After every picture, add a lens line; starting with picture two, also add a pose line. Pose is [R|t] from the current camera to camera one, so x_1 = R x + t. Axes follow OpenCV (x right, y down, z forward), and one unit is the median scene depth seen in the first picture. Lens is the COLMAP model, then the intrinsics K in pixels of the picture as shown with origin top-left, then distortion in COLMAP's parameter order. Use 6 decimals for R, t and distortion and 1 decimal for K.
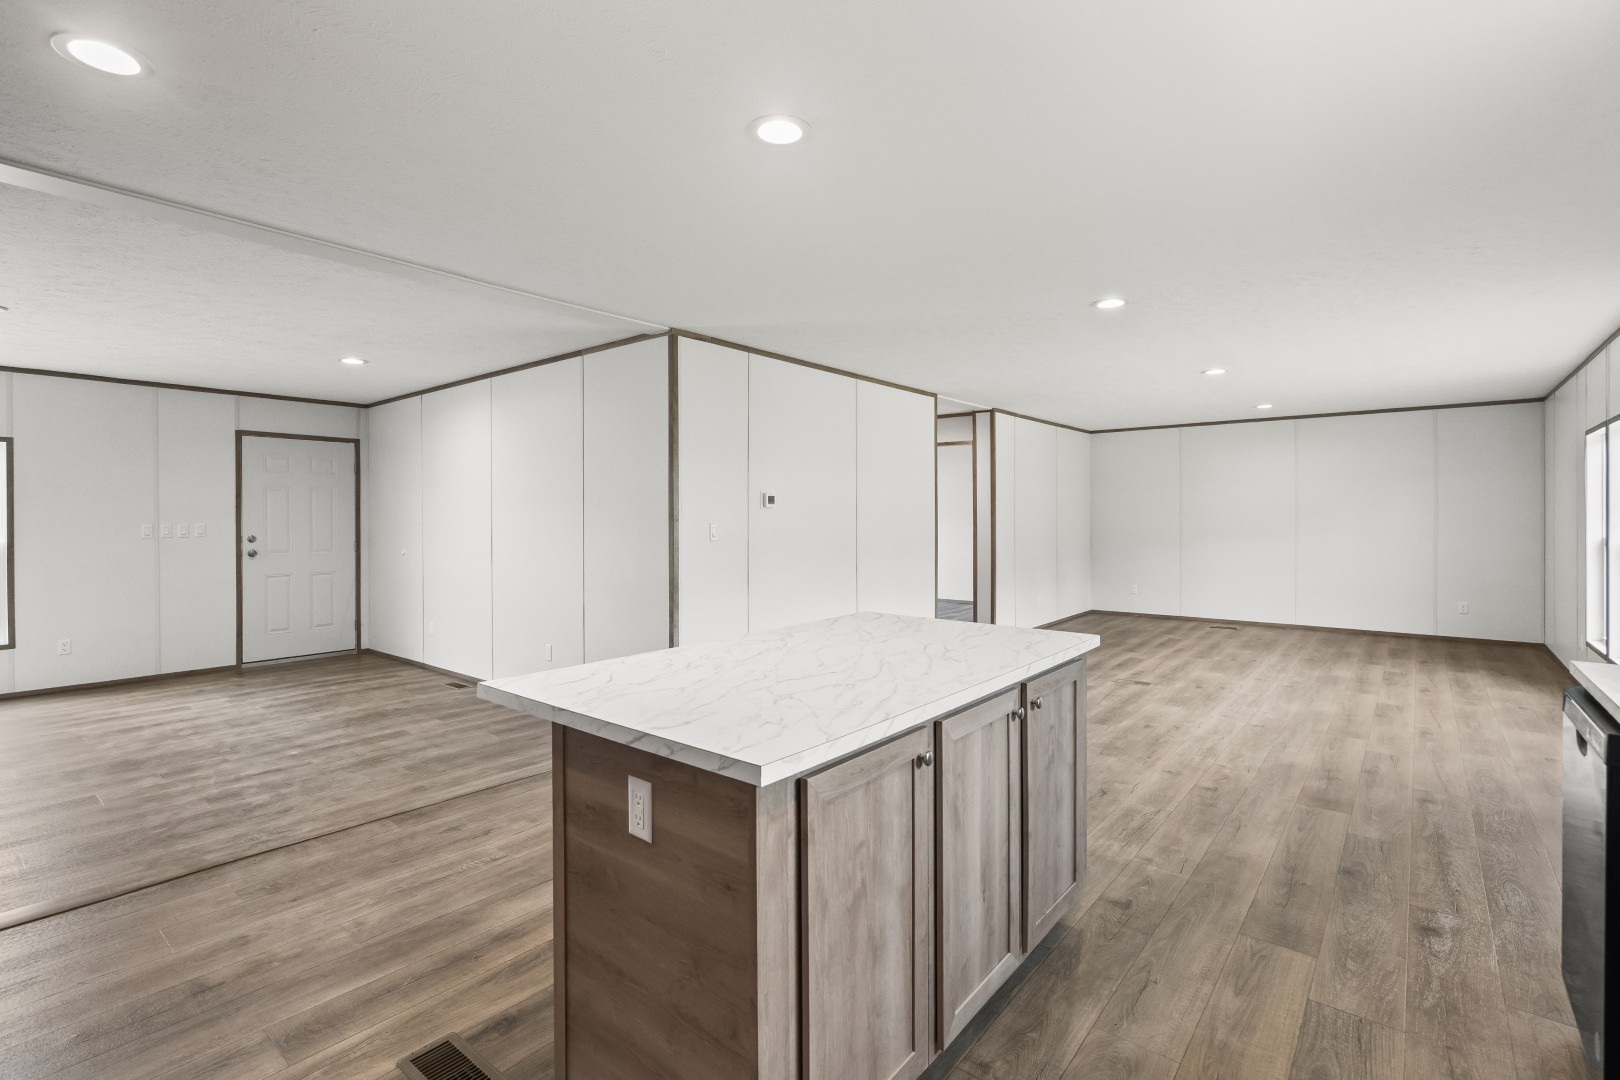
lens RADIAL K [[748.3, 0, 828.0], [0, 748.3, 519.3], [0, 0, 1]] dist [-0.009618, 0.002575]
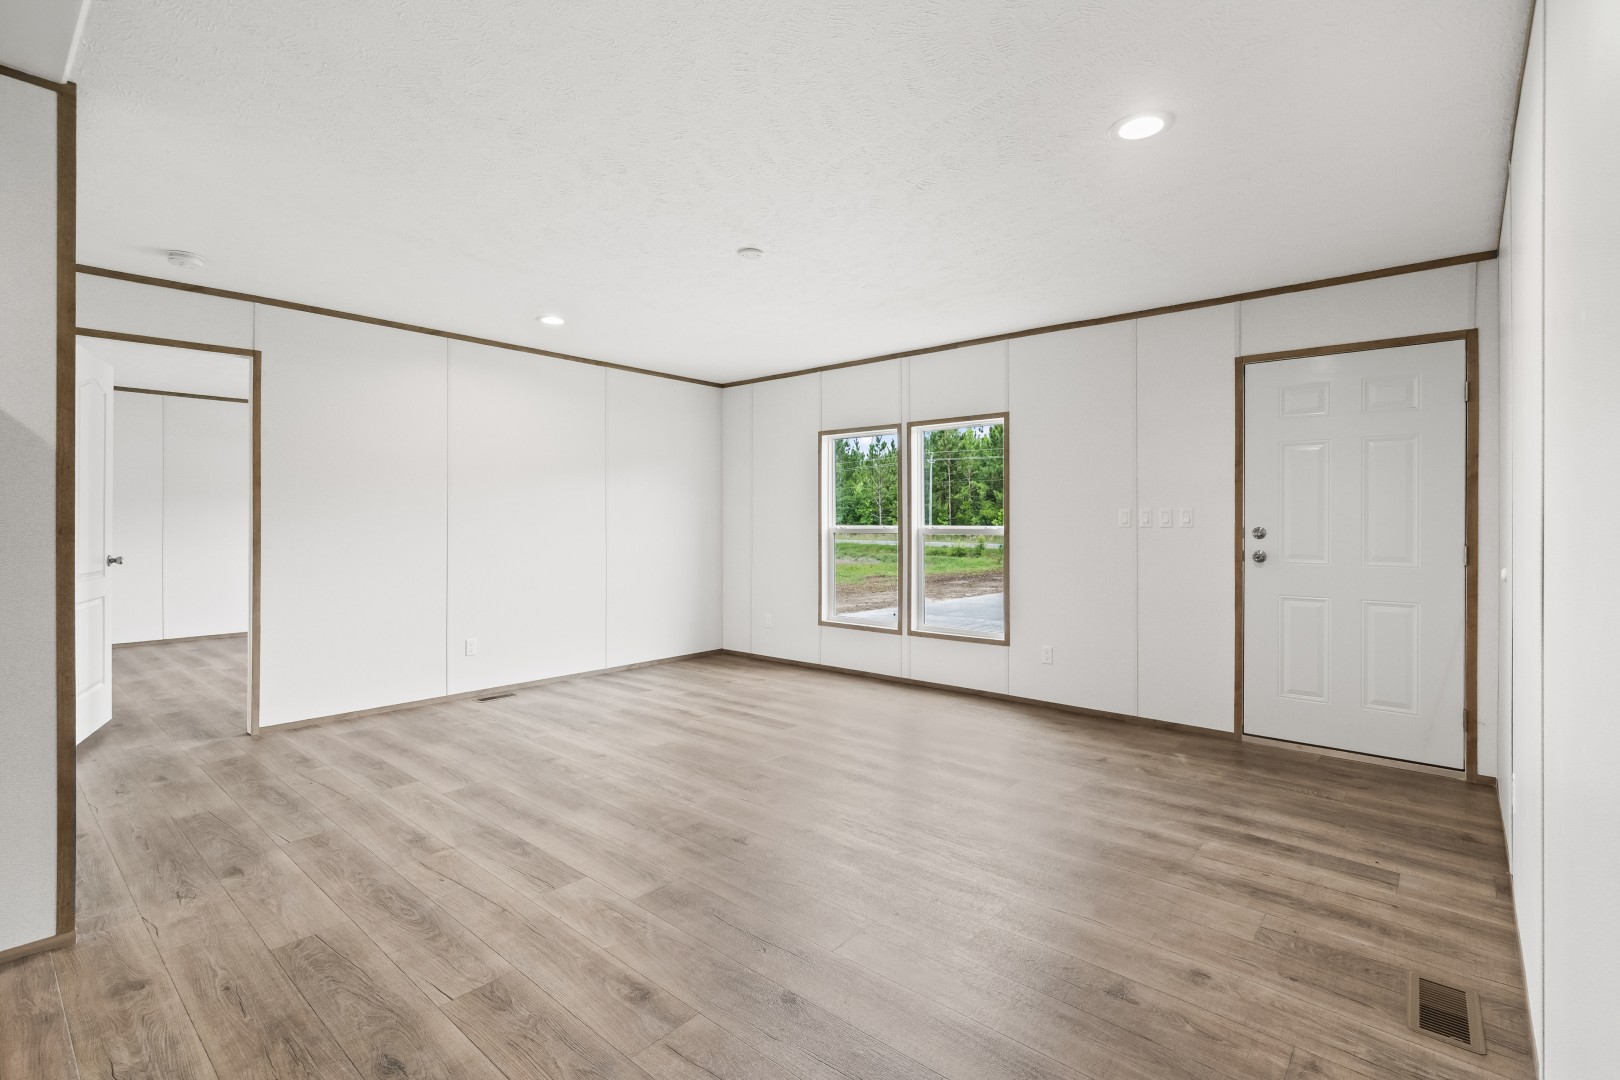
lens RADIAL K [[748.3, 0, 804.0], [0, 748.3, 514.6], [0, 0, 1]] dist [-0.009618, 0.002575]
pose [[-0.047858, -0.000249, -0.998854, -0.153063], [-0.003115, 0.999995, -0.000100, 0.013247], [0.998849, 0.003106, -0.047858, 0.665445]]
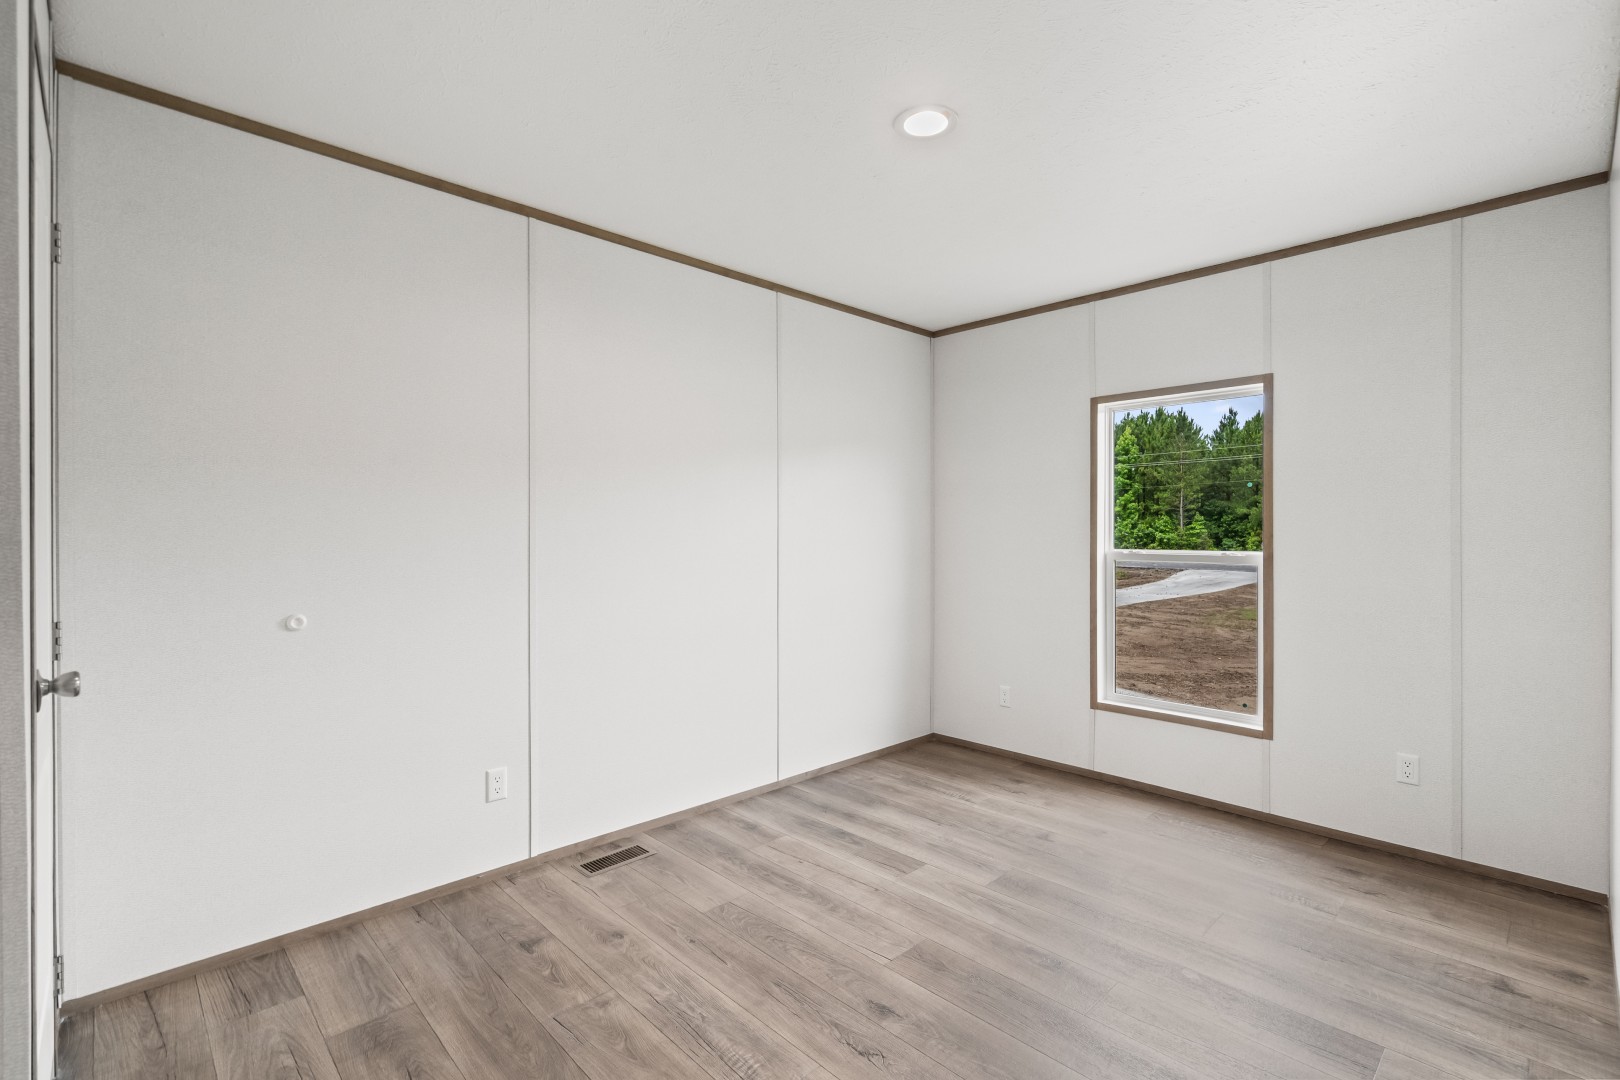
lens RADIAL K [[748.3, 0, 806.6], [0, 748.3, 420.0], [0, 0, 1]] dist [-0.009618, 0.002575]
pose [[-0.138448, -0.132636, -0.981448, -0.356542], [-0.000481, 0.991000, -0.133859, 0.006881], [0.990370, -0.018060, -0.137266, 0.624049]]
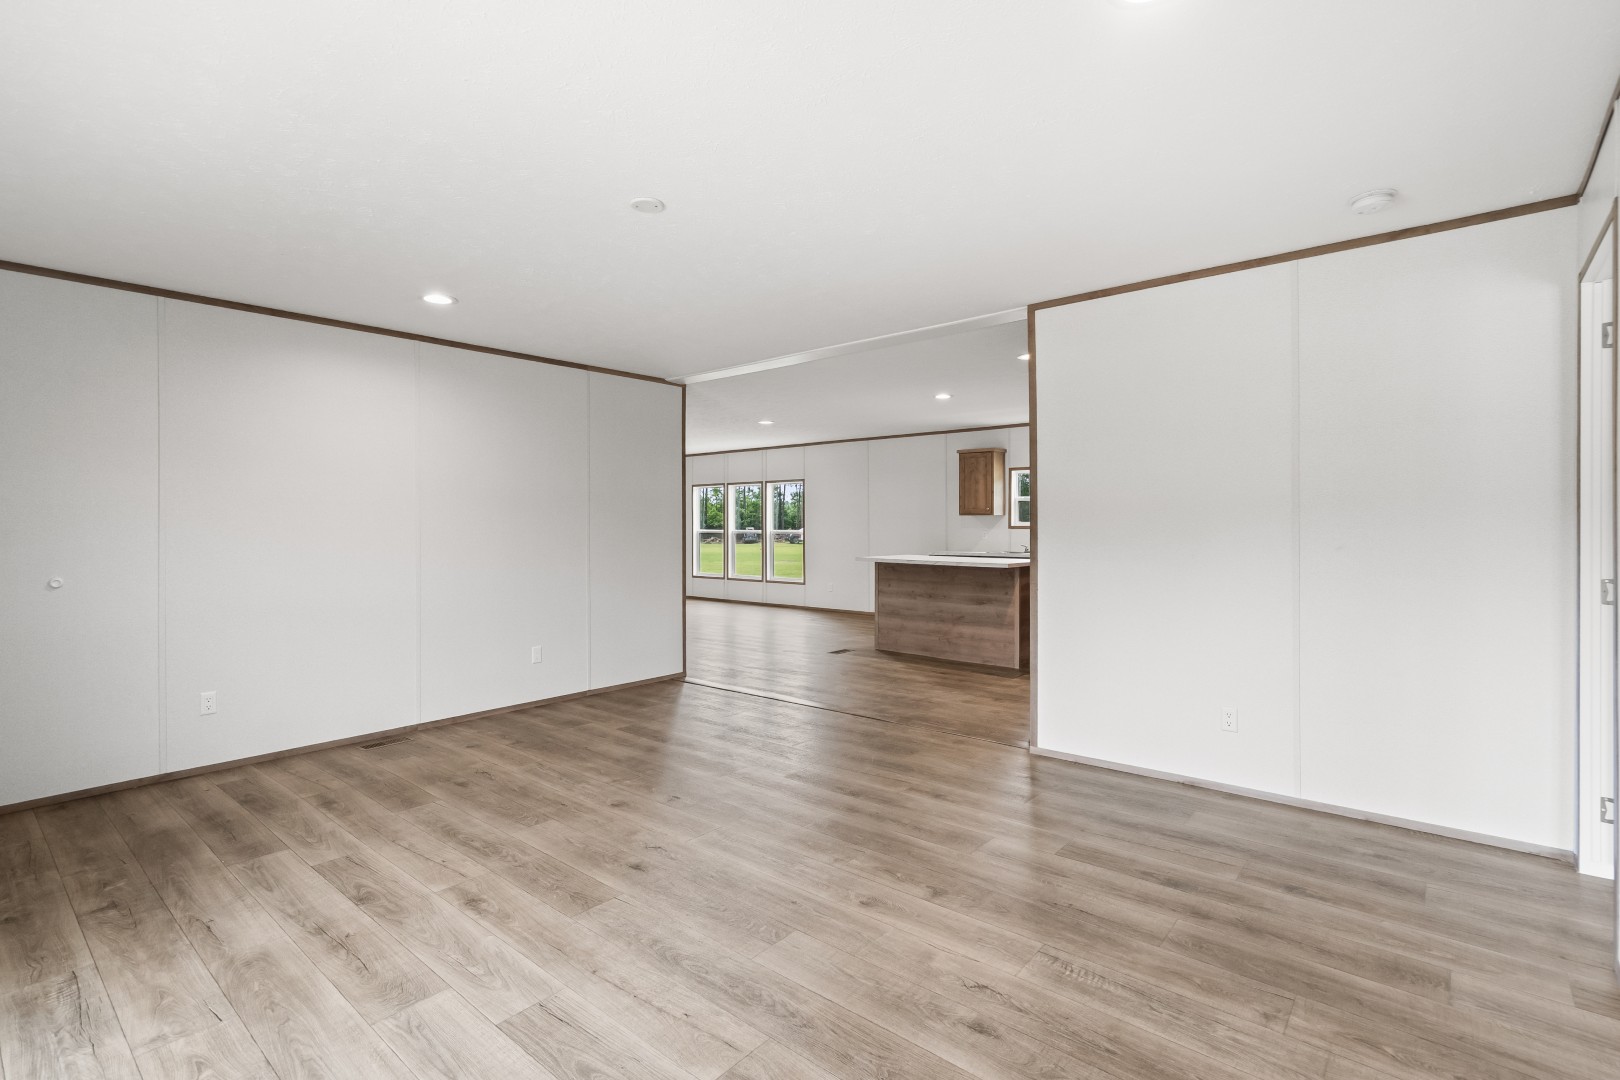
lens RADIAL K [[748.3, 0, 795.8], [0, 748.3, 519.7], [0, 0, 1]] dist [-0.009618, 0.002575]
pose [[0.039151, 0.007280, 0.999207, -1.089973], [0.007637, 0.999942, -0.007585, 0.009624], [-0.999204, 0.007928, 0.039093, 0.503987]]
